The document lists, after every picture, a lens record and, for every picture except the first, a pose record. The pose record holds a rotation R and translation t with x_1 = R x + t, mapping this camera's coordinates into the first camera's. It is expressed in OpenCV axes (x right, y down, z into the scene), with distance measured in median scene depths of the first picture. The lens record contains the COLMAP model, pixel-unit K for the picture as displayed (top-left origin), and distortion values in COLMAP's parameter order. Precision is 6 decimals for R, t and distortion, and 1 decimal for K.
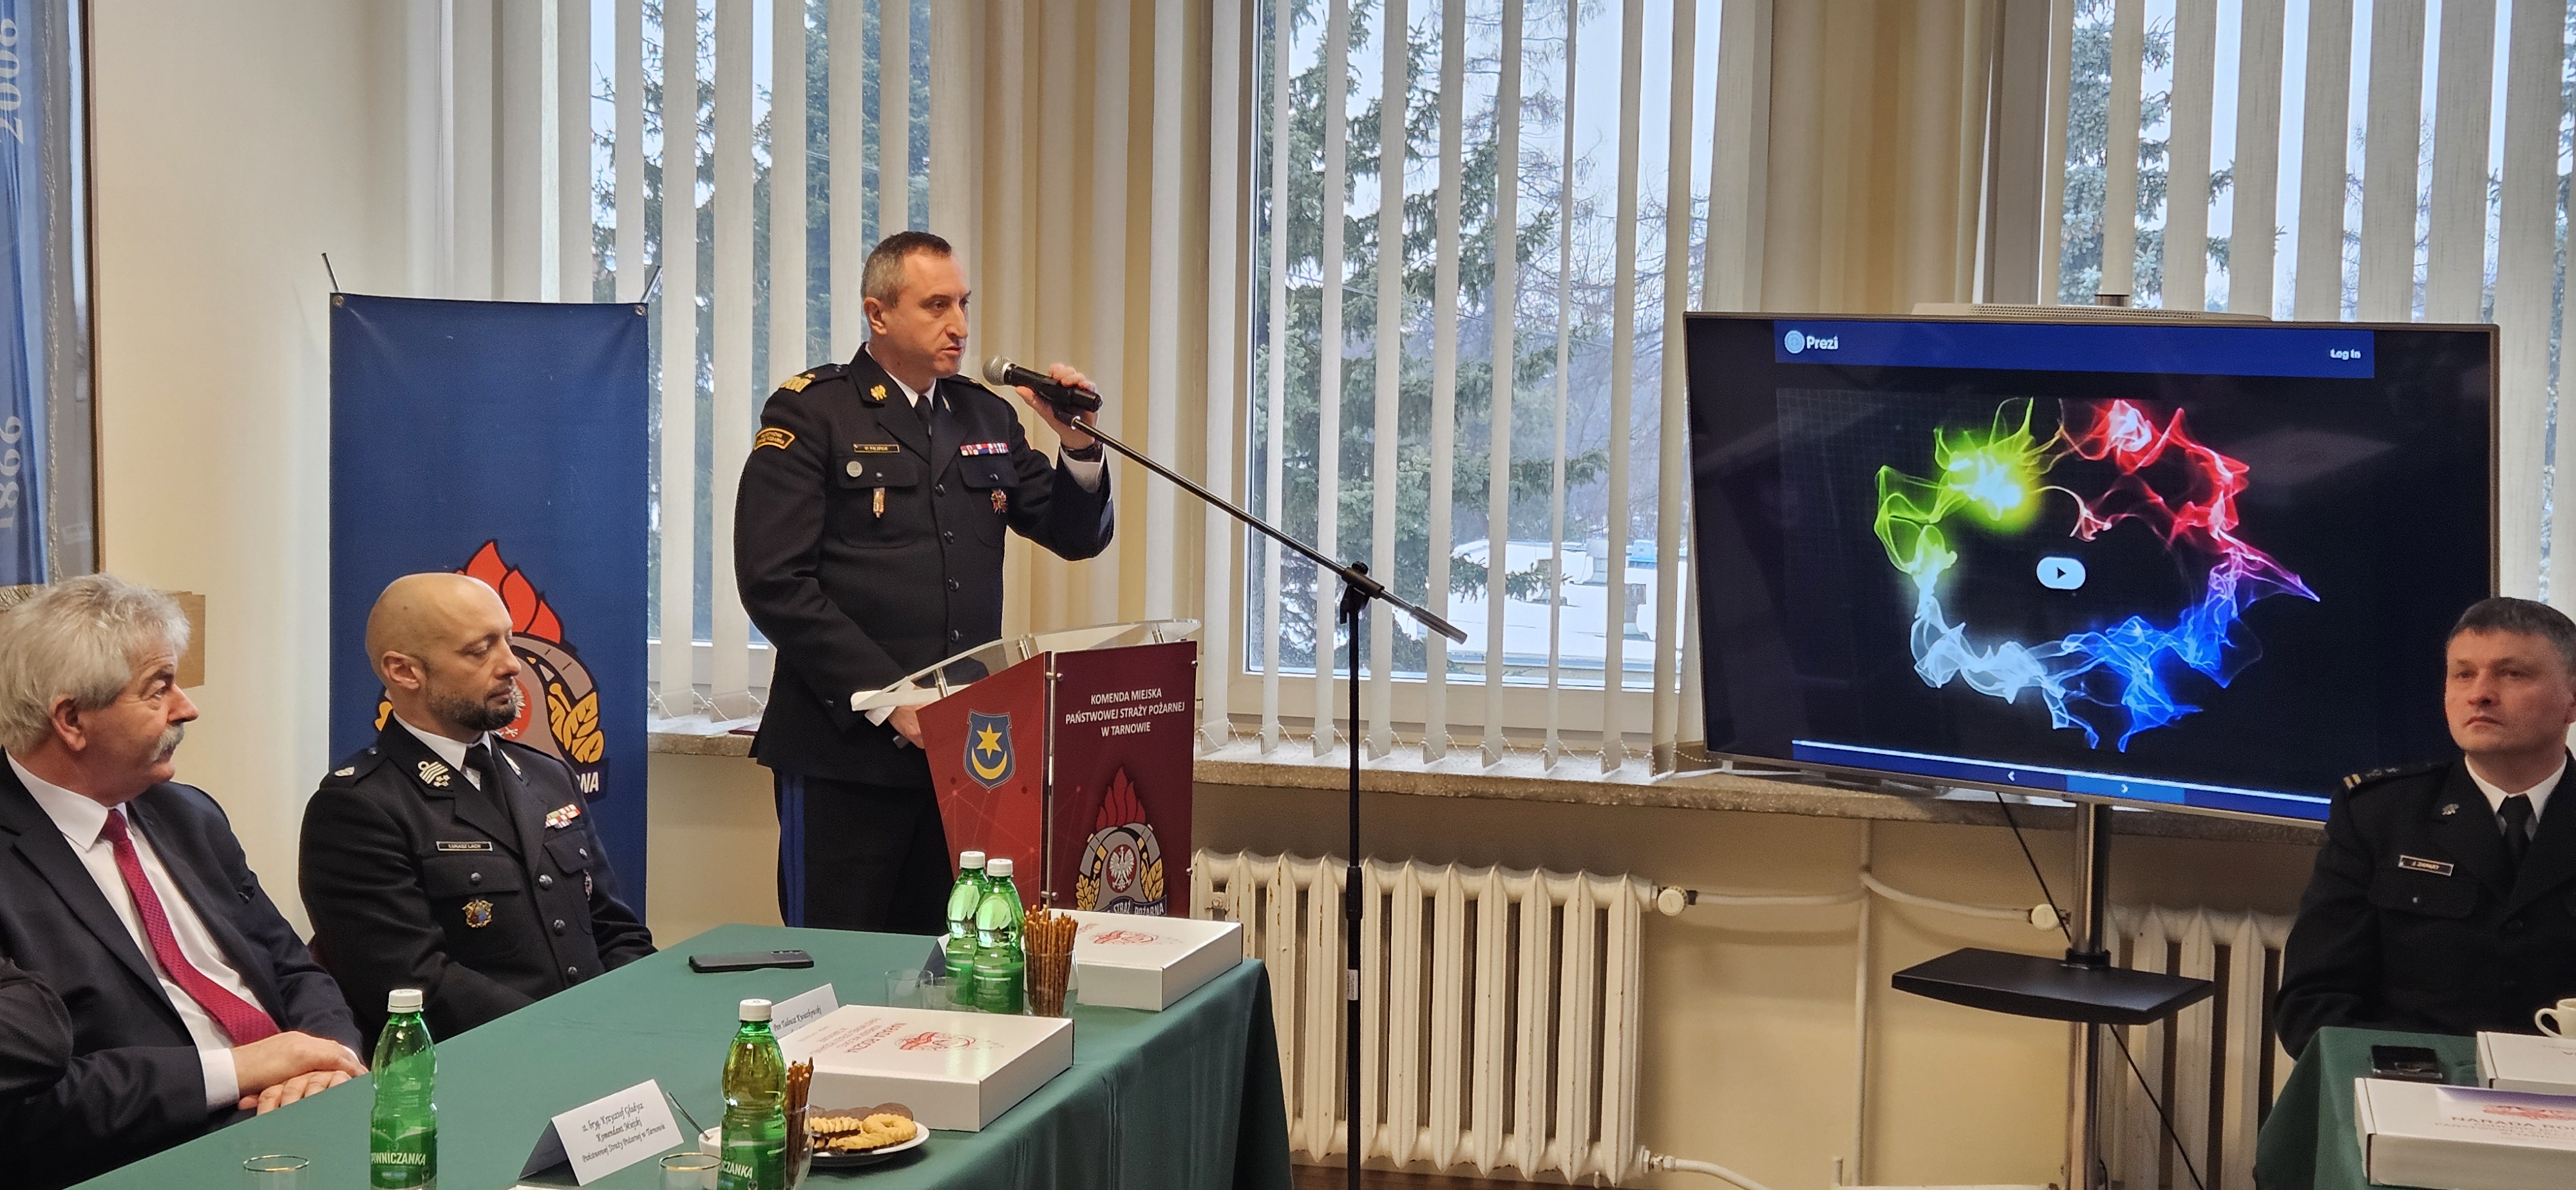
lens RADIAL K [[3350.4, 0, 1287.7], [0, 3350.4, 540.5], [0, 0, 1]] dist [0.156976, -0.040760]
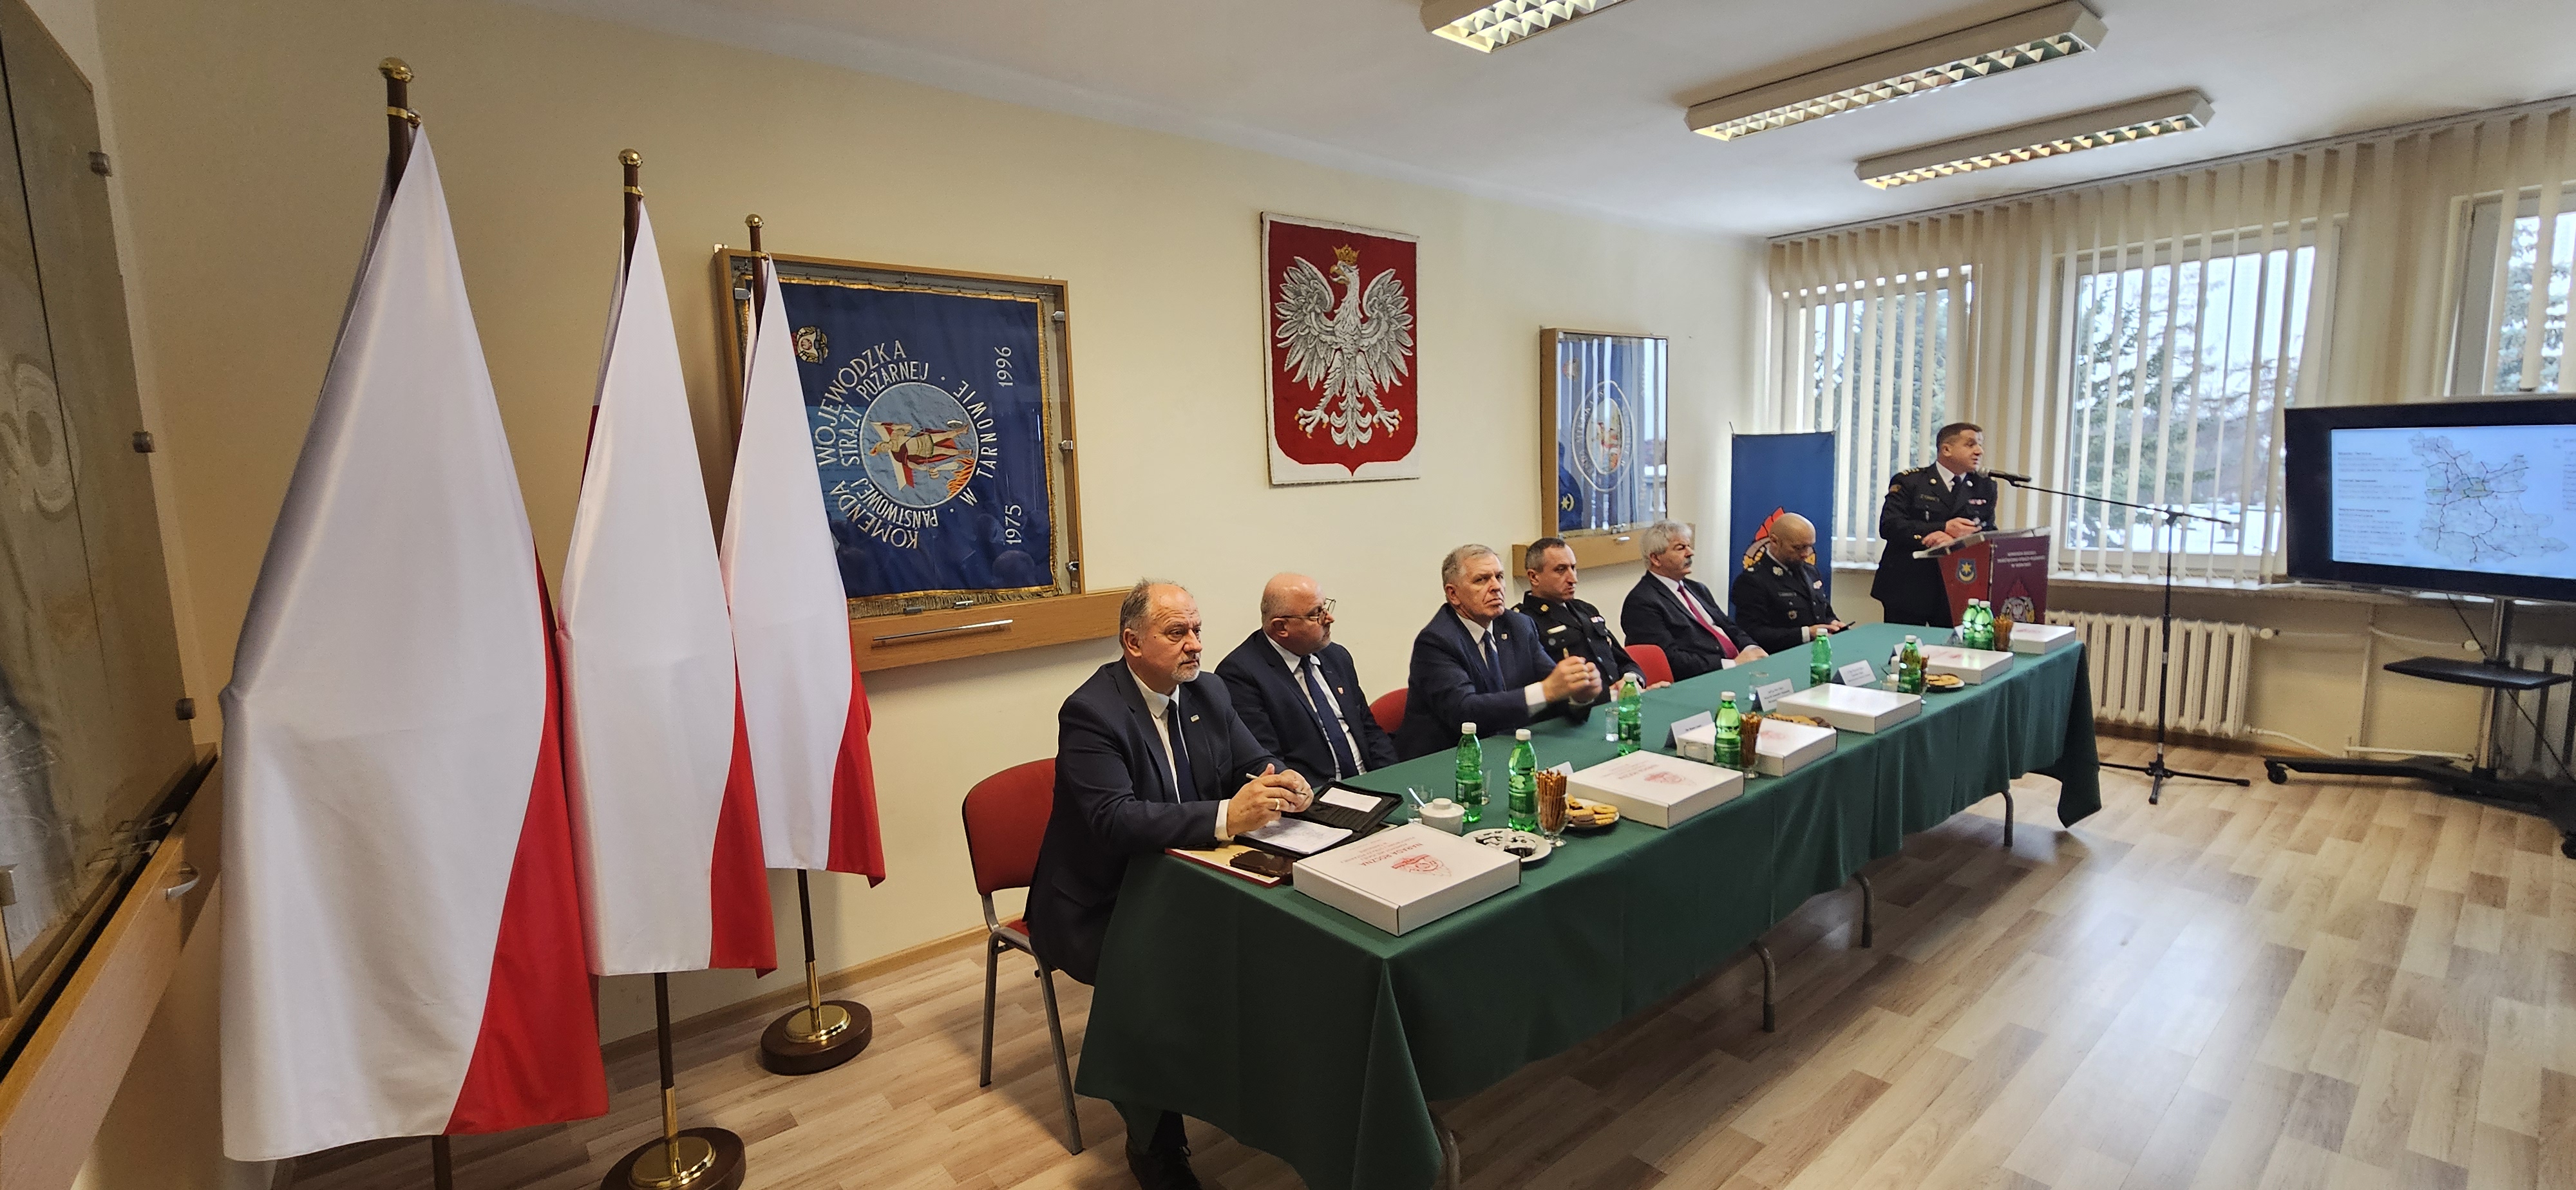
lens RADIAL K [[1053.0, 0, 1278.3], [0, 1053.0, 593.6], [0, 0, 1]] dist [-0.002160, -0.000192]
pose [[0.808160, 0.023174, -0.588506, -0.027340], [0.019289, 0.997648, 0.065773, 0.006885], [0.588646, -0.064507, 0.805813, -0.114854]]
